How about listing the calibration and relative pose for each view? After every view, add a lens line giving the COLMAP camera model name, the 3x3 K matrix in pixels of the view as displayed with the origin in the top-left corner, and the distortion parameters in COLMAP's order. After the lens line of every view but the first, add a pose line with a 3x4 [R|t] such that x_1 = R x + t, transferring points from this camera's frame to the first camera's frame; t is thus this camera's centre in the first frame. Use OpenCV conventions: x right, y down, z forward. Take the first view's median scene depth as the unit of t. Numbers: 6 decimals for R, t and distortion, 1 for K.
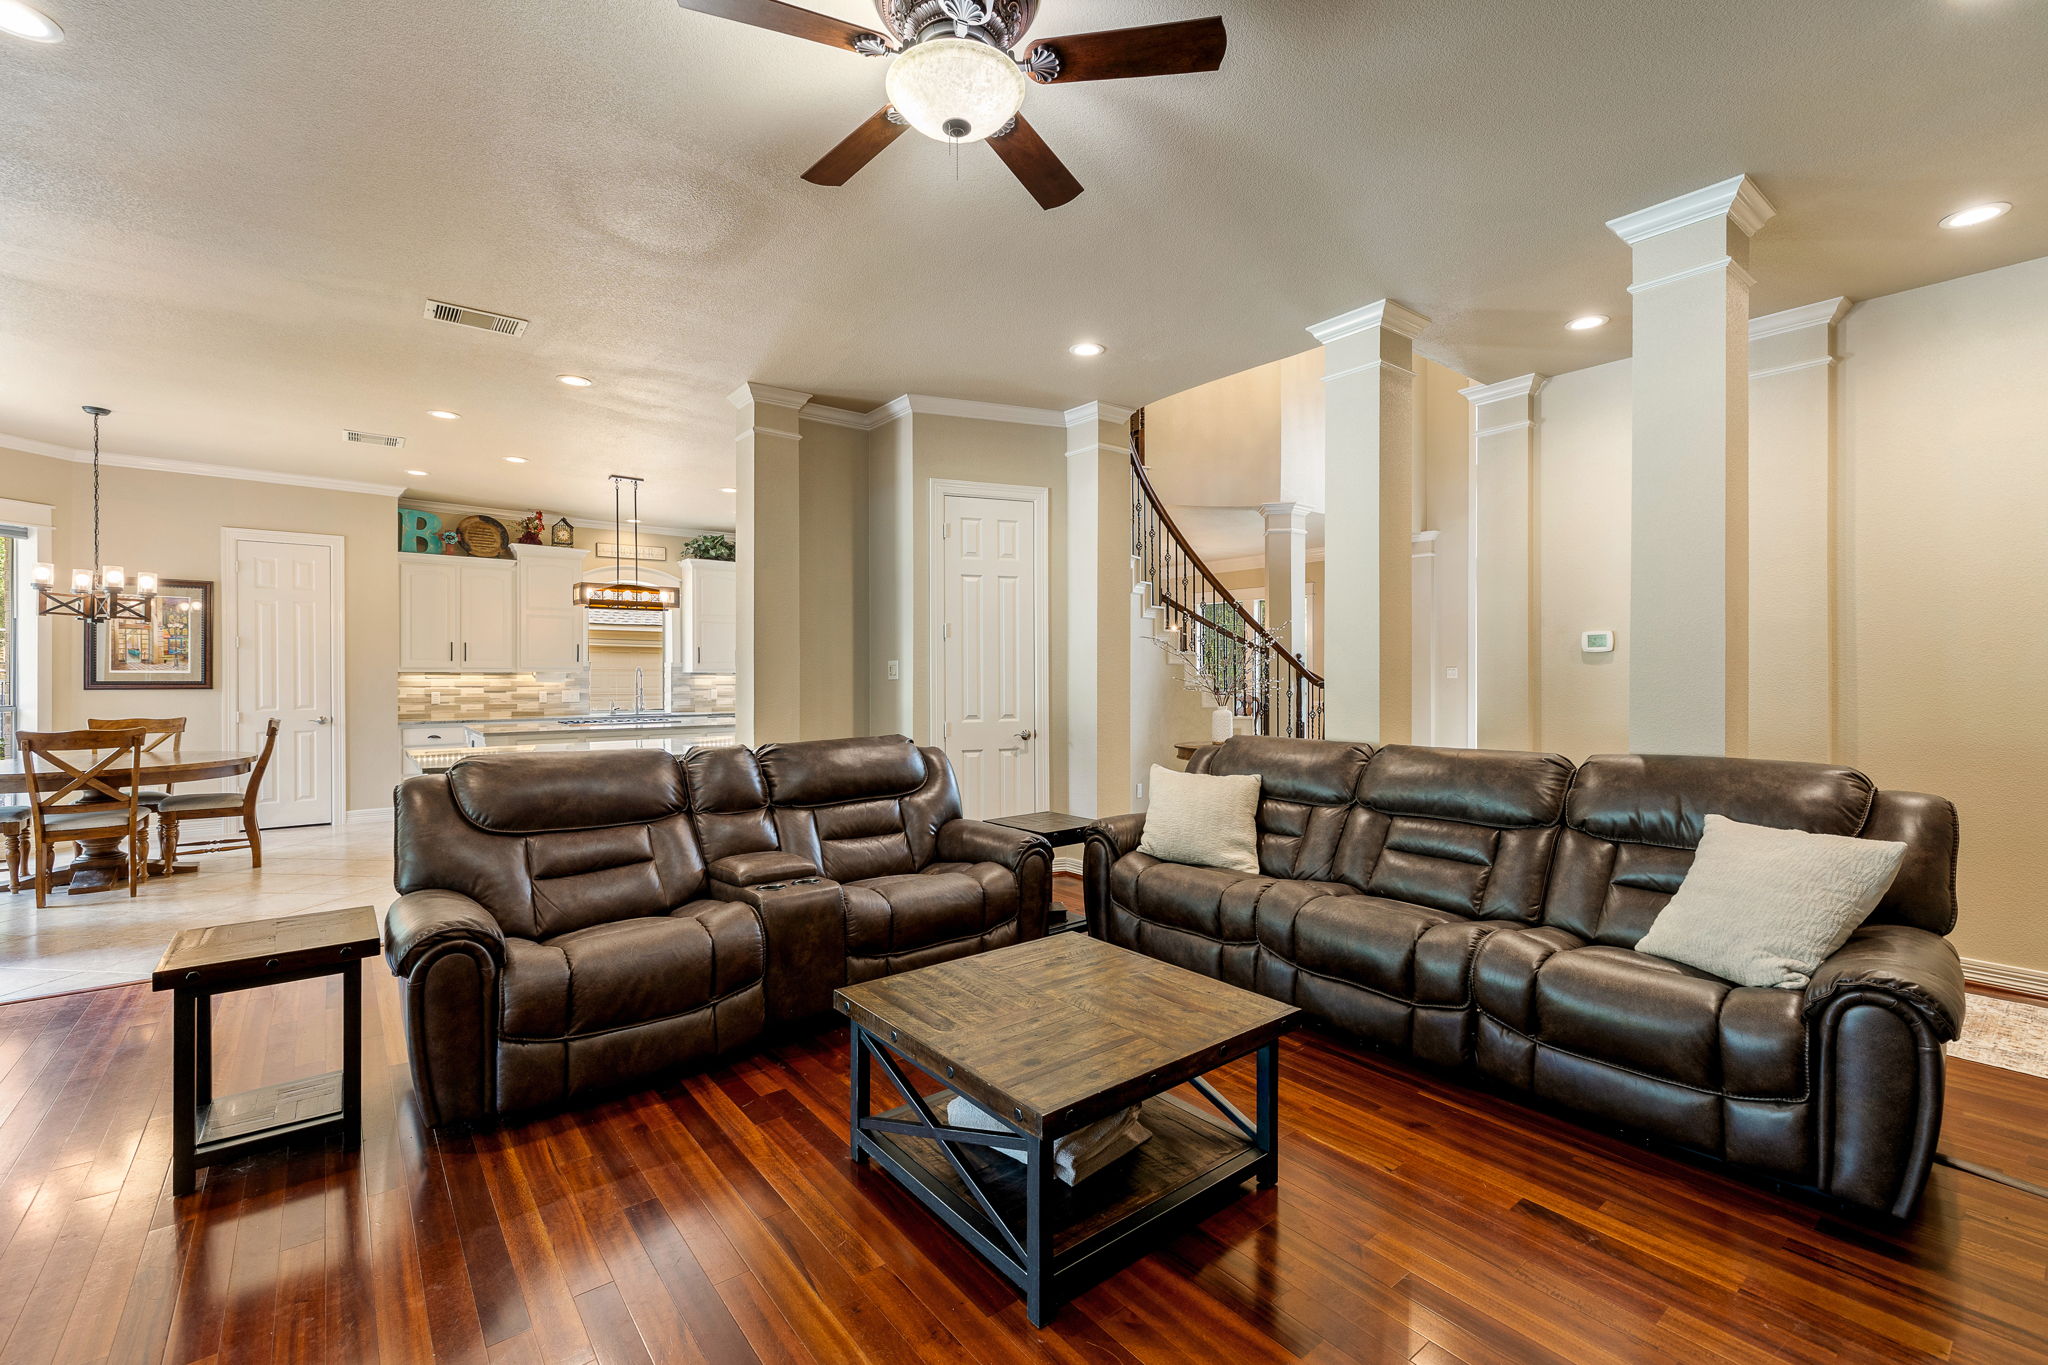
lens RADIAL K [[872.6, 0, 1017.9], [0, 872.6, 670.2], [0, 0, 1]] dist [0.001541, -0.000430]
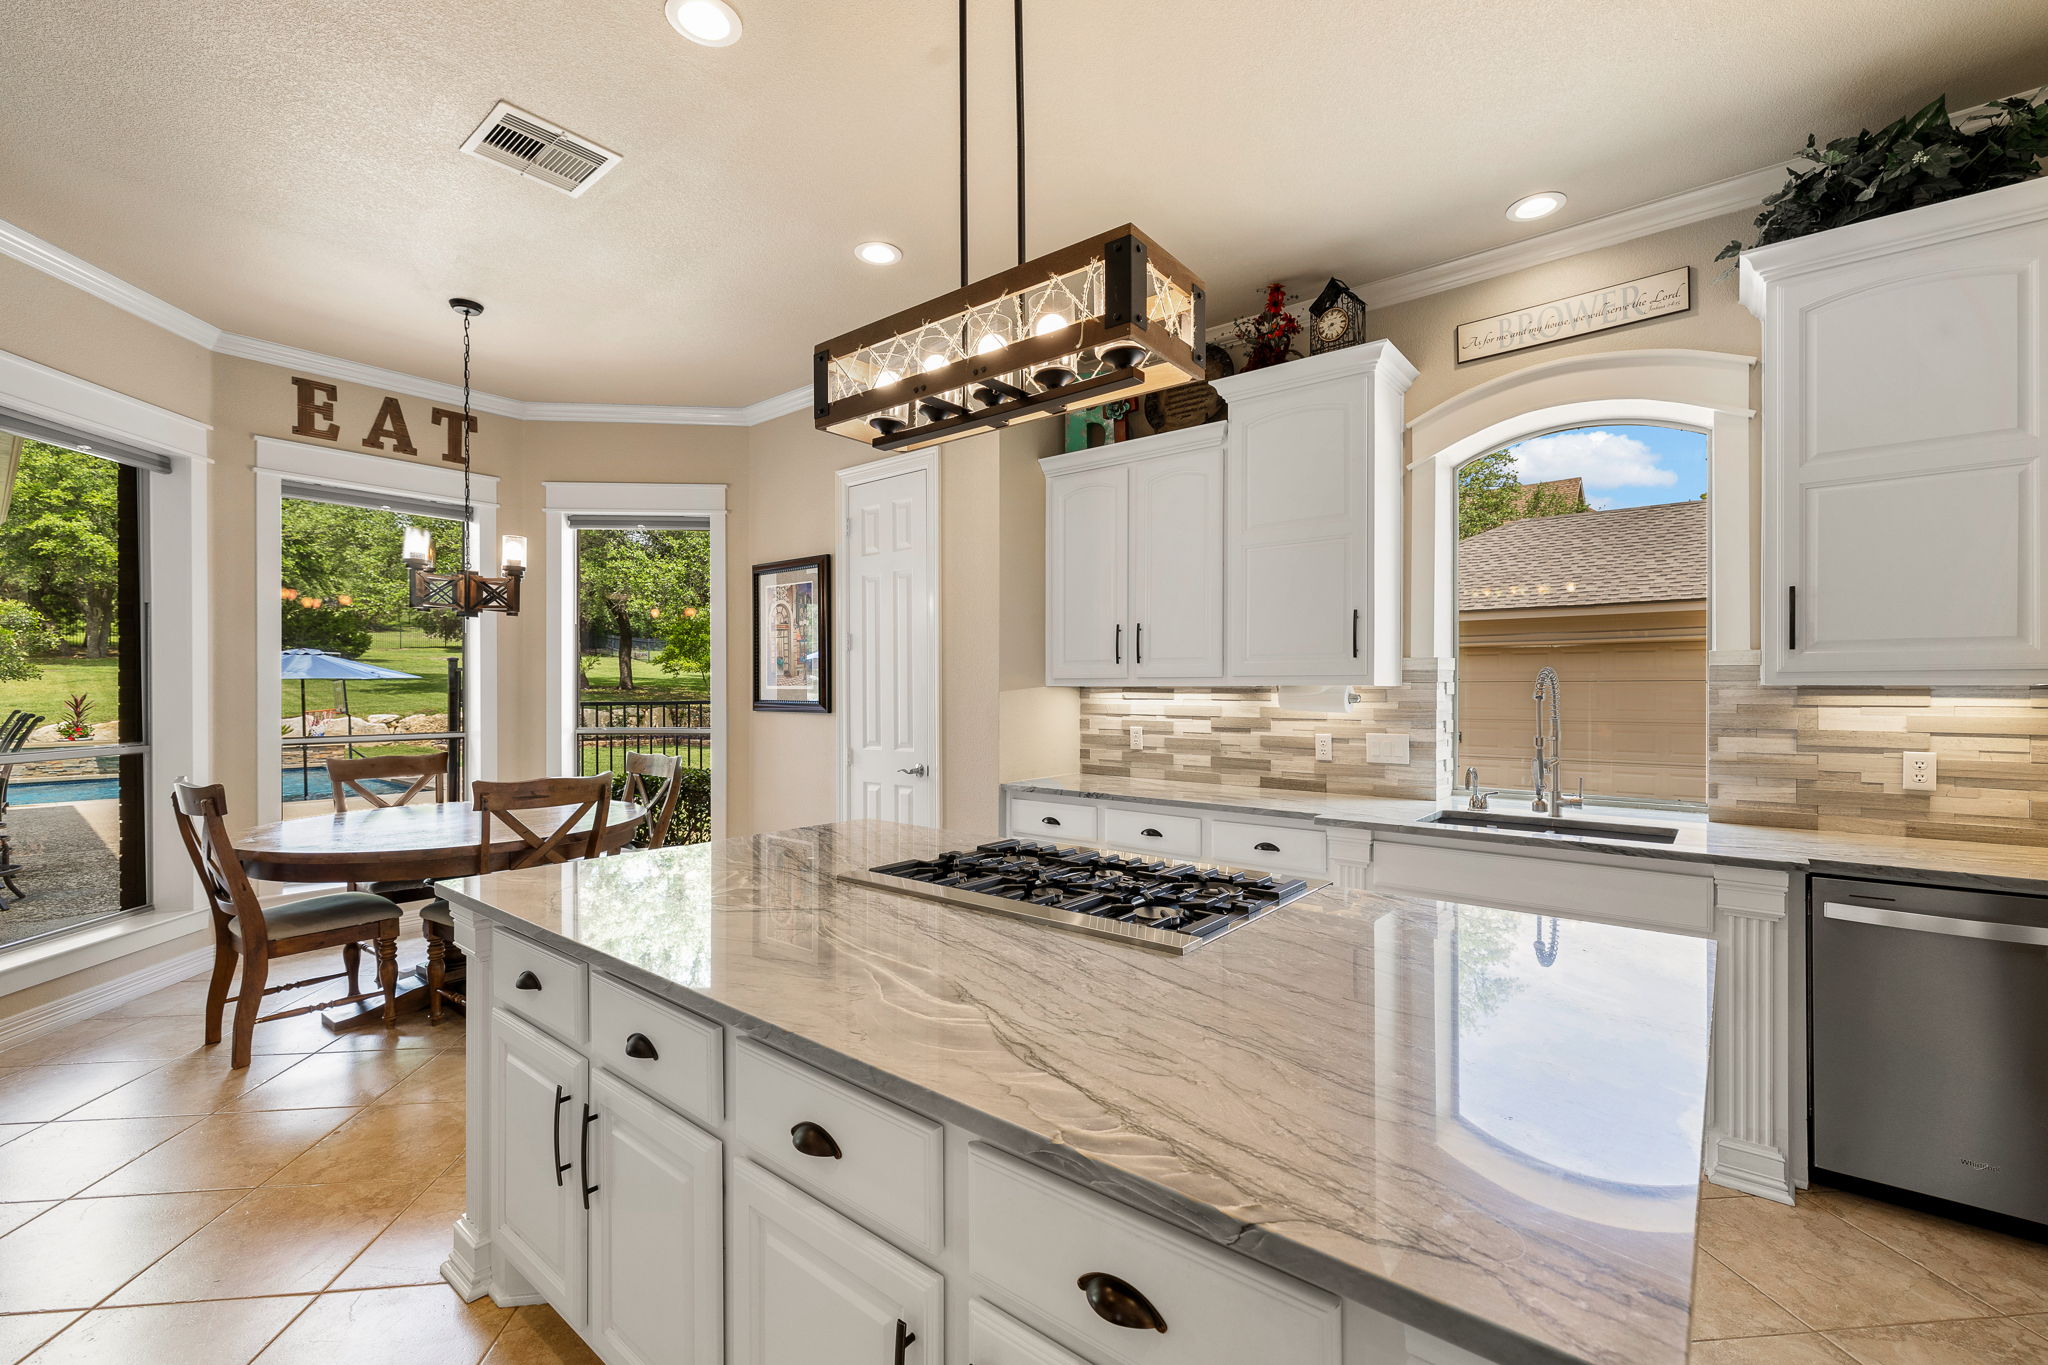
lens RADIAL K [[872.6, 0, 1031.8], [0, 872.6, 694.1], [0, 0, 1]] dist [0.001541, -0.000430]
pose [[0.218515, 0.005475, -0.975818, -0.226157], [0.005320, 0.999963, 0.006802, 0.003346], [0.975819, -0.006677, 0.218478, 1.000210]]
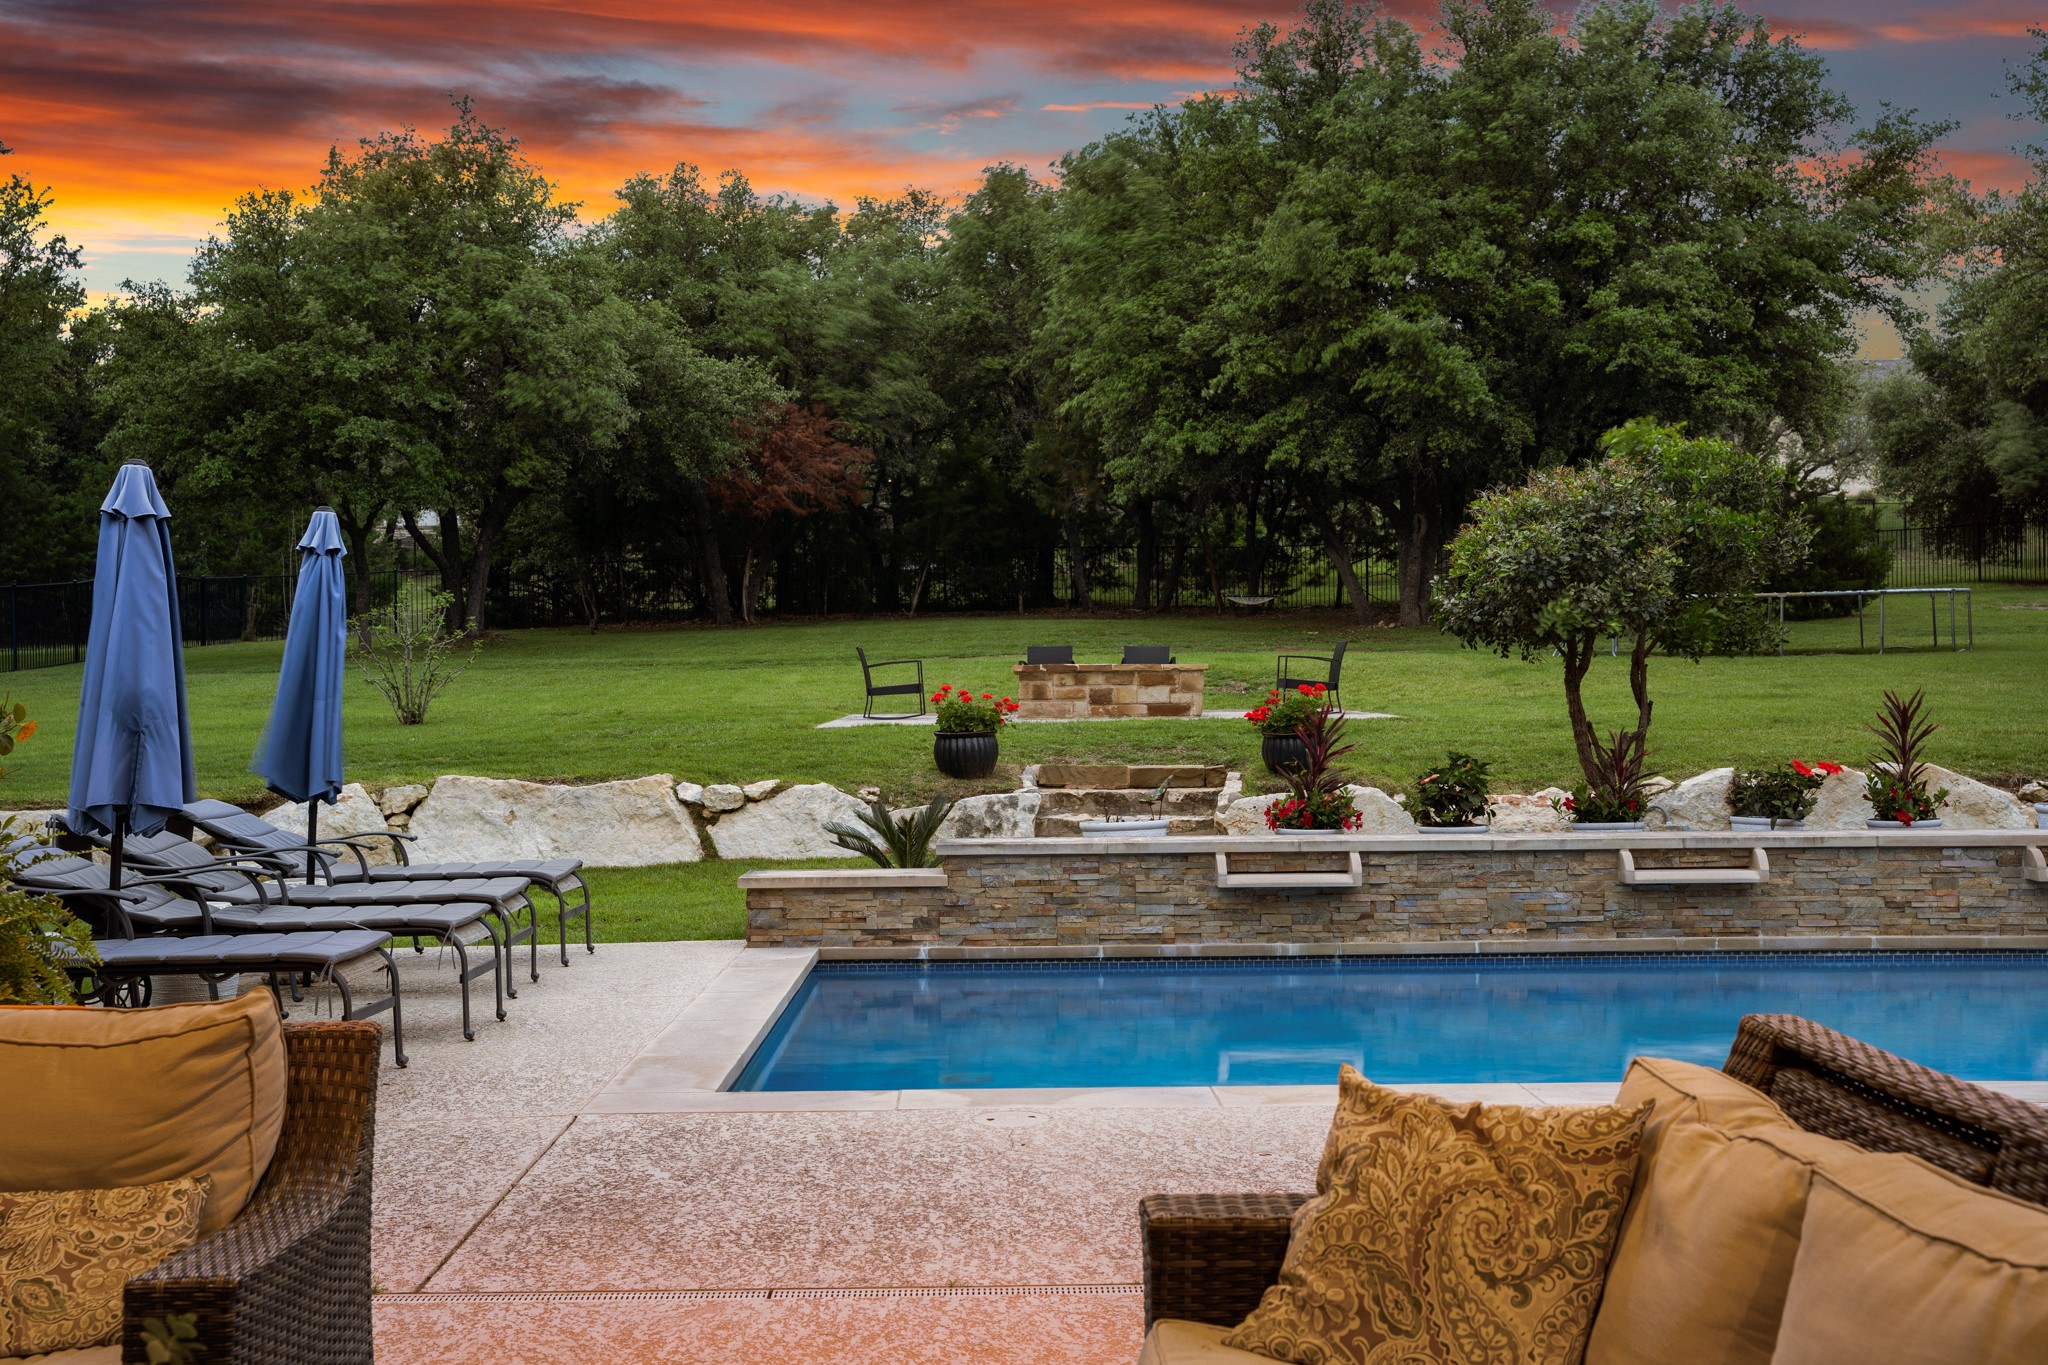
lens RADIAL K [[2325.3, 0, 1017.9], [0, 2325.3, 682.8], [0, 0, 1]] dist [0.025155, 0.000000]
pose [[-0.611565, -0.001385, -0.791193, -0.799140], [0.014911, 0.999801, -0.013276, 0.013640], [0.791053, -0.019917, -0.611423, -0.139198]]
